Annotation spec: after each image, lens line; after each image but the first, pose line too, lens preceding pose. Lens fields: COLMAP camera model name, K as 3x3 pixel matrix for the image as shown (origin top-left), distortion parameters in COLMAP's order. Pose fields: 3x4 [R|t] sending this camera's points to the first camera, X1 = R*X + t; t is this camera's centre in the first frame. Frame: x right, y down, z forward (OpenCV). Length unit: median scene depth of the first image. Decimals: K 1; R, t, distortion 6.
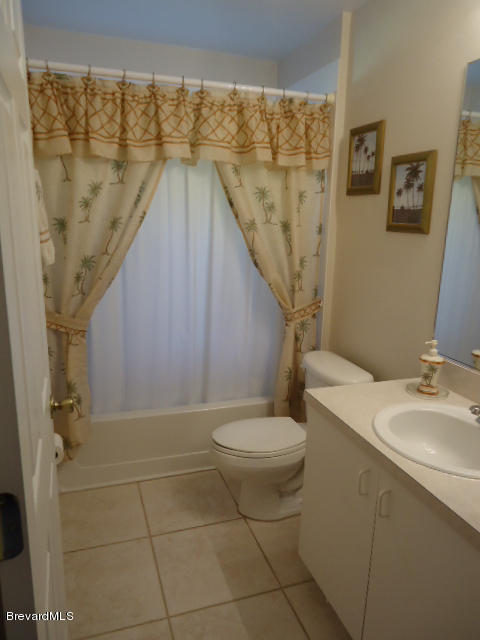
lens RADIAL K [[471.3, 0, 239.9], [0, 471.3, 319.9], [0, 0, 1]] dist [0.008642, 0.002259]
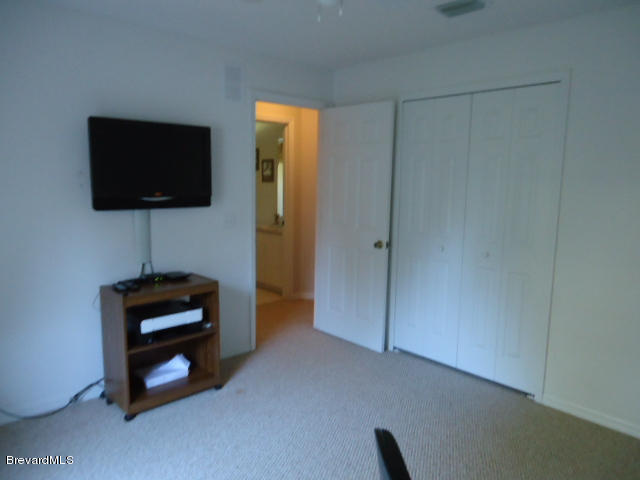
lens RADIAL K [[471.3, 0, 319.7], [0, 471.3, 240.4], [0, 0, 1]] dist [0.008642, 0.002259]
pose [[0.907684, -0.067345, 0.414215, -0.764407], [0.102700, 0.992673, -0.063657, 0.505821], [-0.406893, 0.100320, 0.907950, -2.245777]]
